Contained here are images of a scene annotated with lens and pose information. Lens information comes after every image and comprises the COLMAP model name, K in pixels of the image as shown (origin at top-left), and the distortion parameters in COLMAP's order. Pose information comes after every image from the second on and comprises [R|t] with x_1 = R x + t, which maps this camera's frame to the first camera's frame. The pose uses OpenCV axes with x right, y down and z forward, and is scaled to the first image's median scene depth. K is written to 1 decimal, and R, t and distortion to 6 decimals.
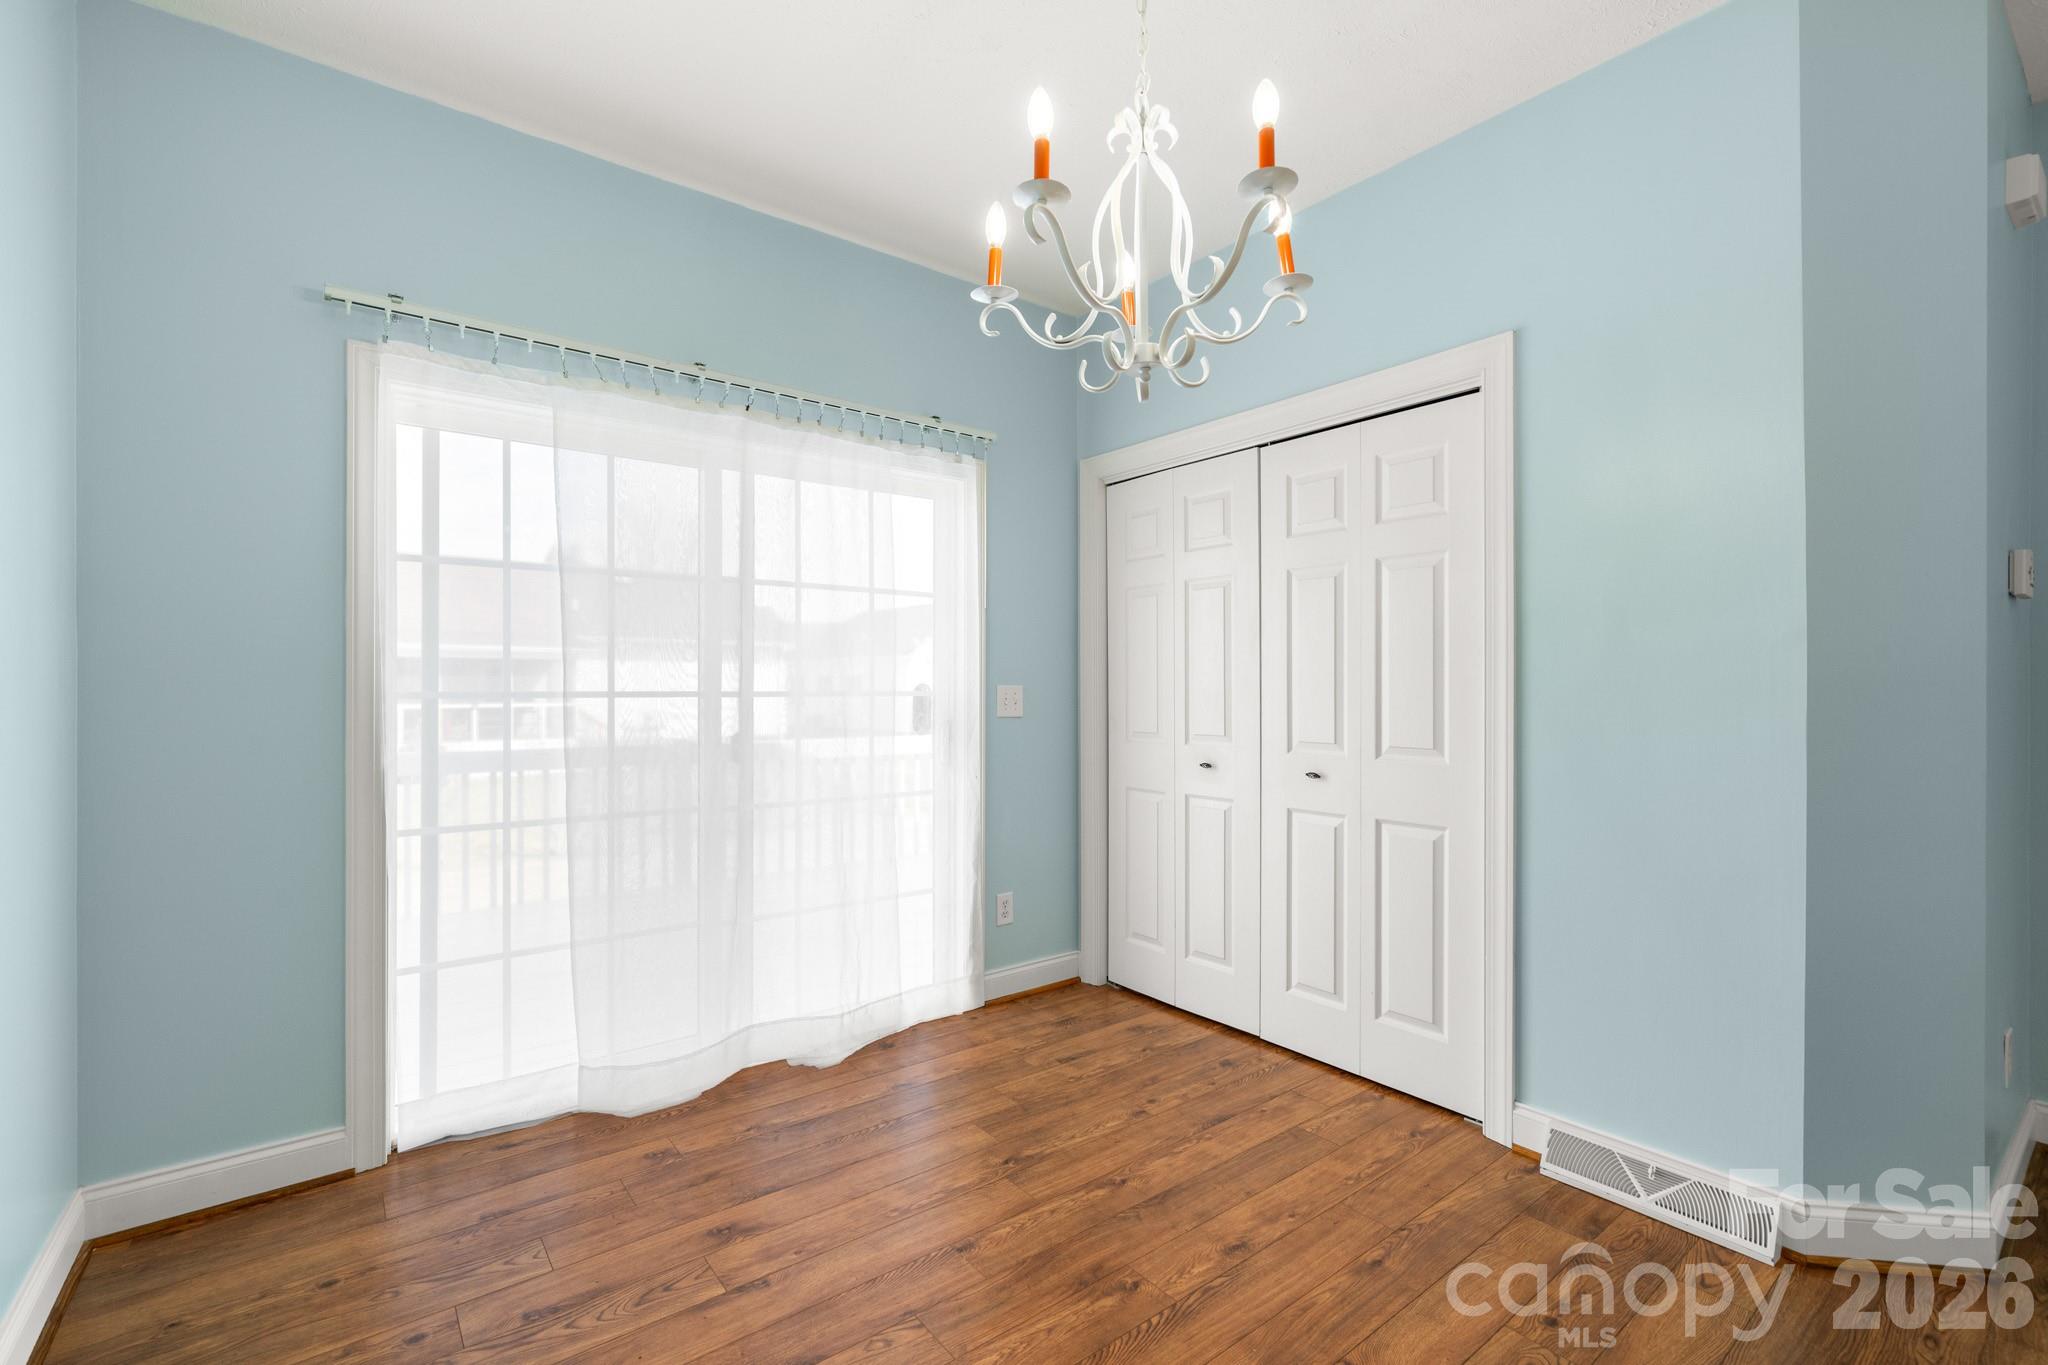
lens RADIAL K [[924.4, 0, 1007.9], [0, 924.4, 676.9], [0, 0, 1]] dist [0.000463, 0.000010]
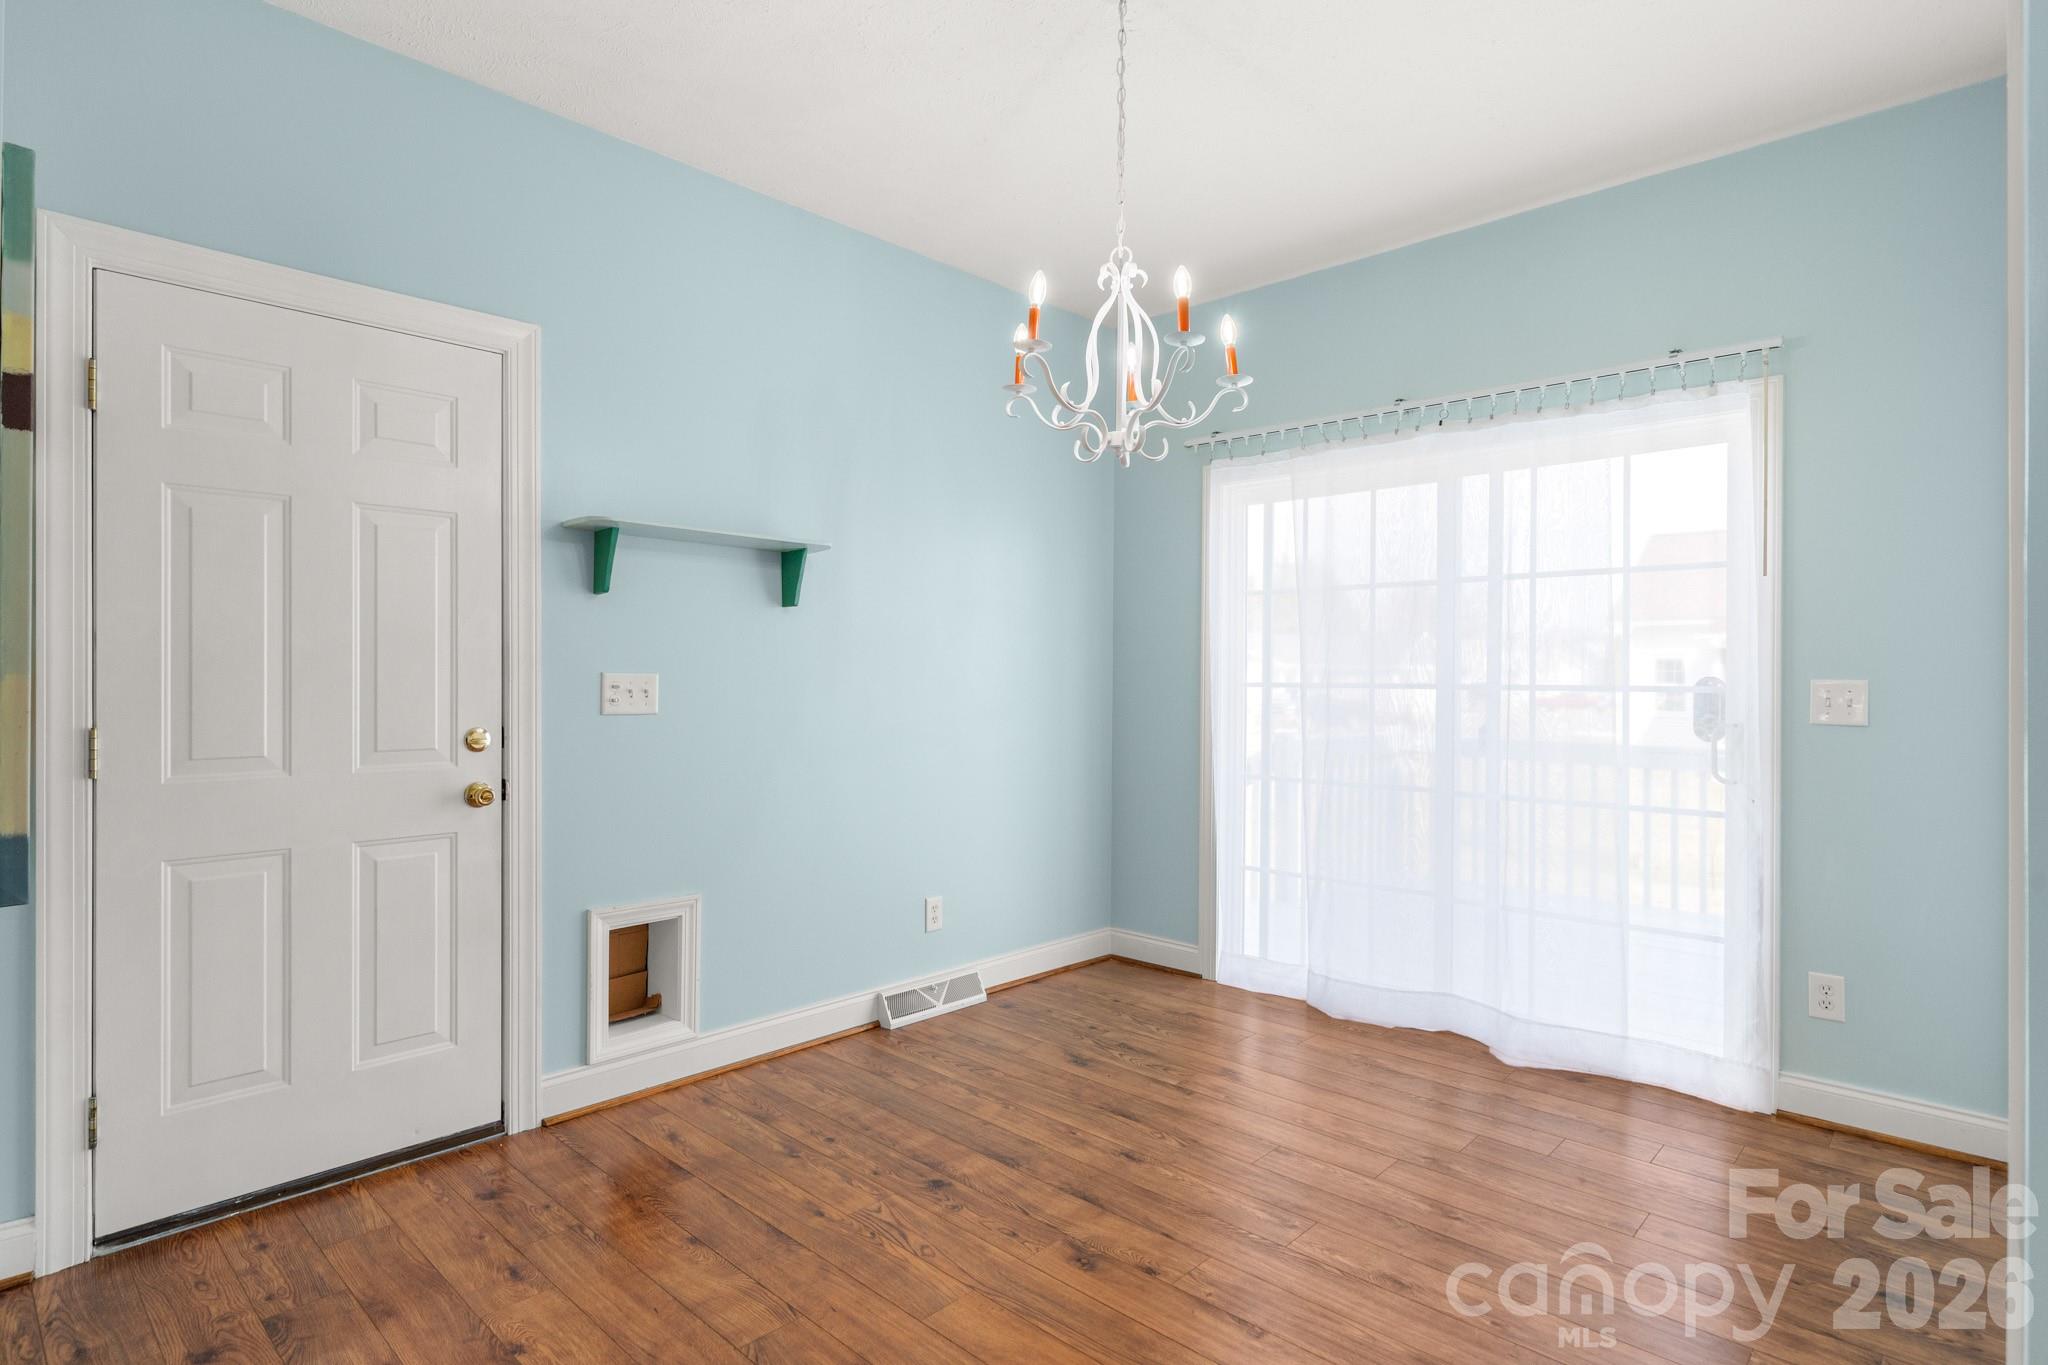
lens RADIAL K [[1065.5, 0, 1030.4], [0, 1065.5, 678.9], [0, 0, 1]] dist [-0.000524, 0.001413]
pose [[0.139667, -0.007203, -0.990172, 0.886096], [-0.004677, 0.999958, -0.007934, 0.021878], [0.990187, 0.005739, 0.139628, 0.349946]]
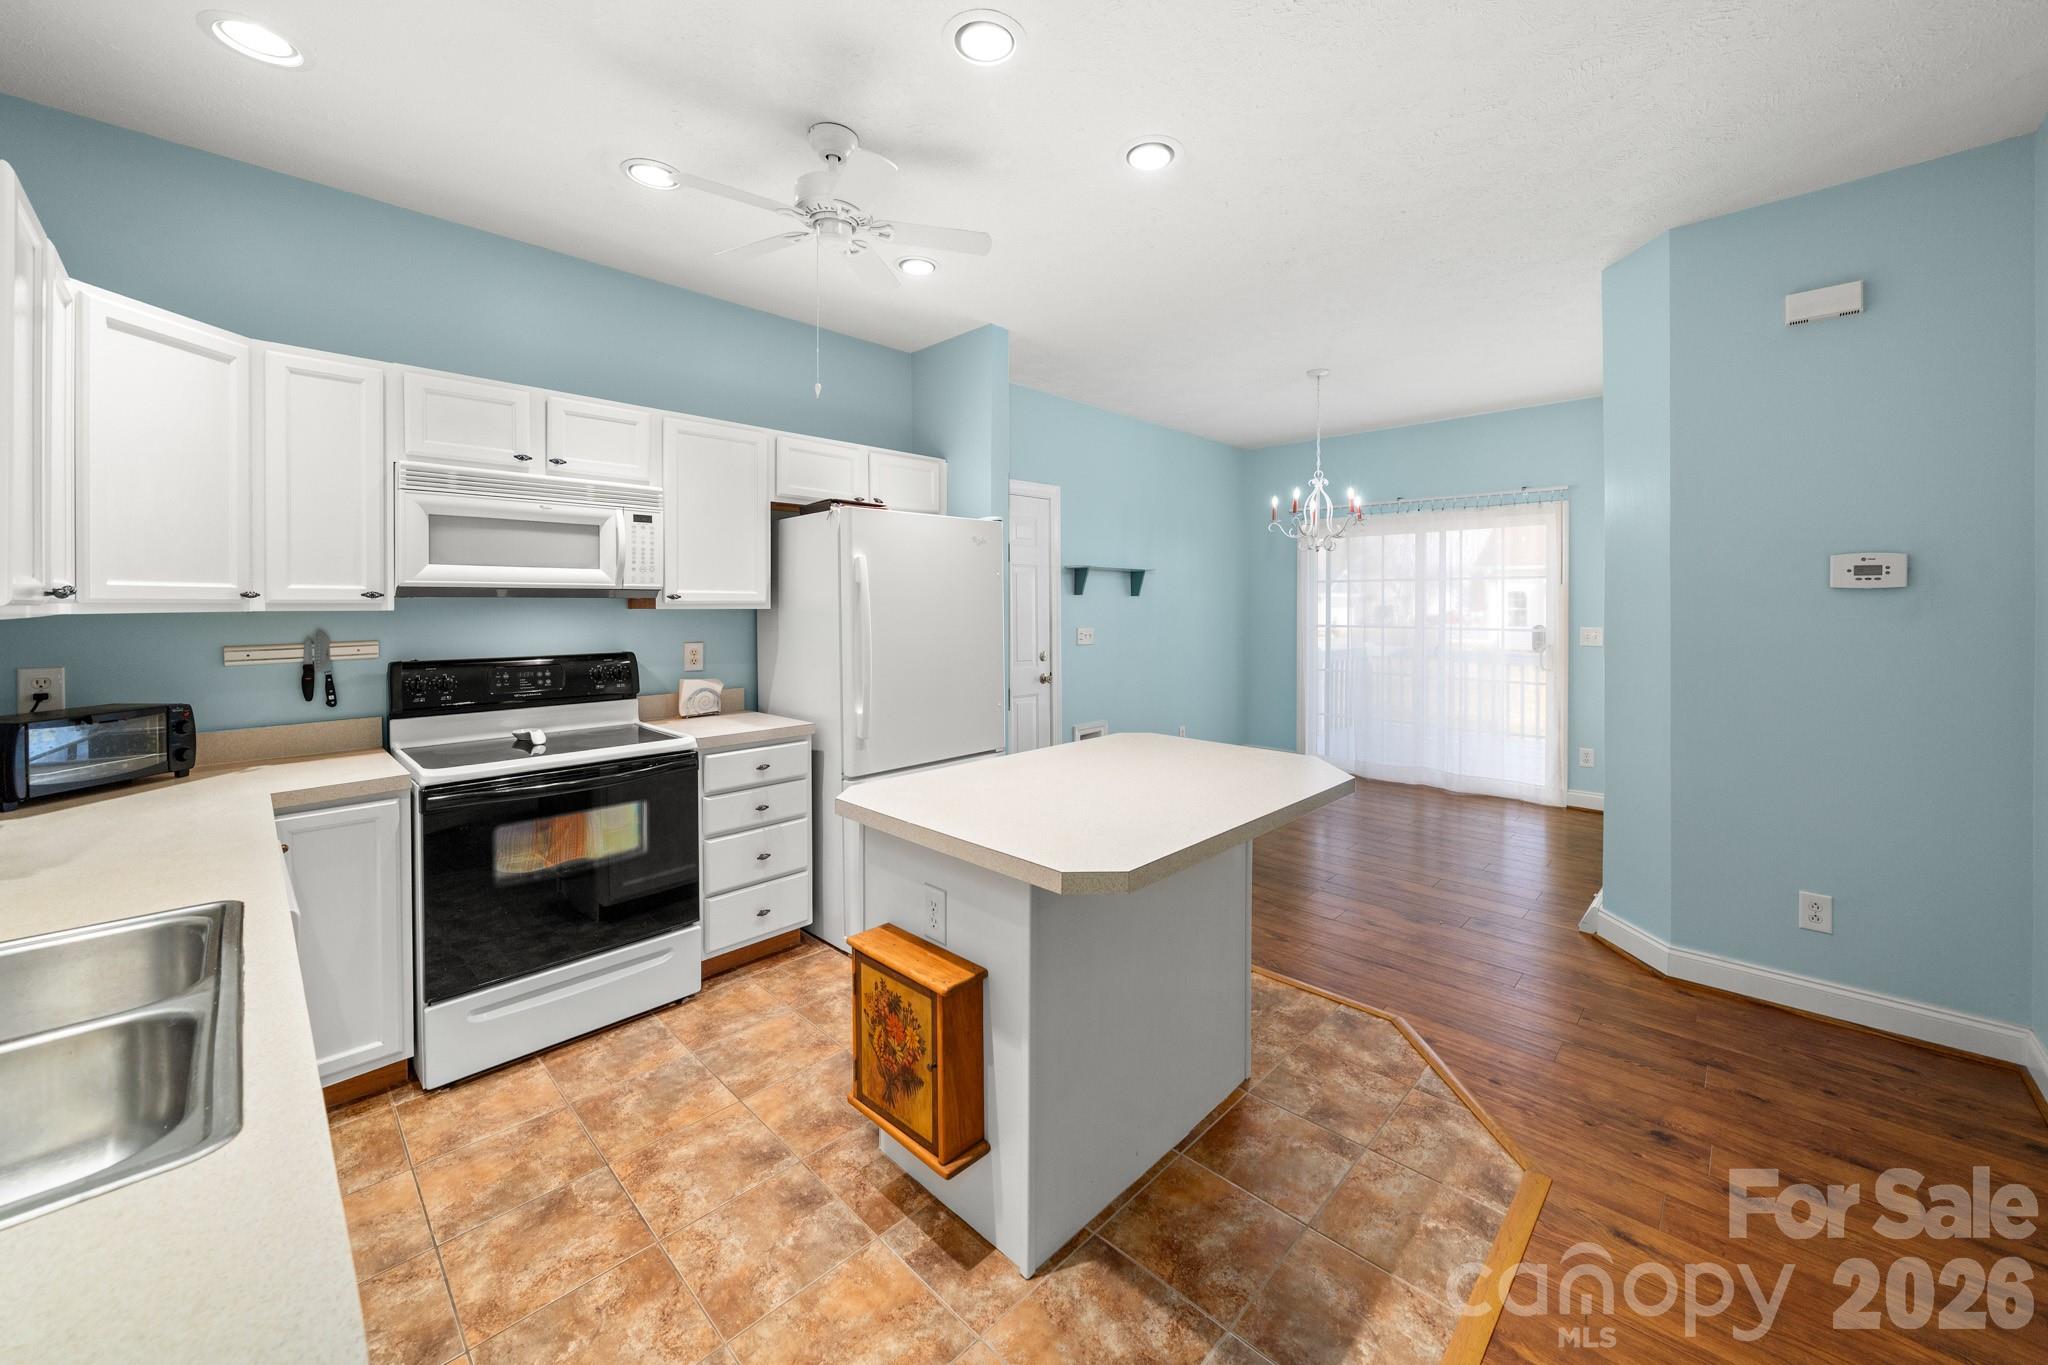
lens RADIAL K [[764.7, 0, 1054.2], [0, 764.7, 609.9], [0, 0, 1]] dist [-0.009136, 0.000031]
pose [[0.136325, 0.001377, -0.990663, 1.549386], [0.002717, 0.999995, 0.001764, -0.034327], [0.990661, -0.002932, 0.136320, -0.205383]]
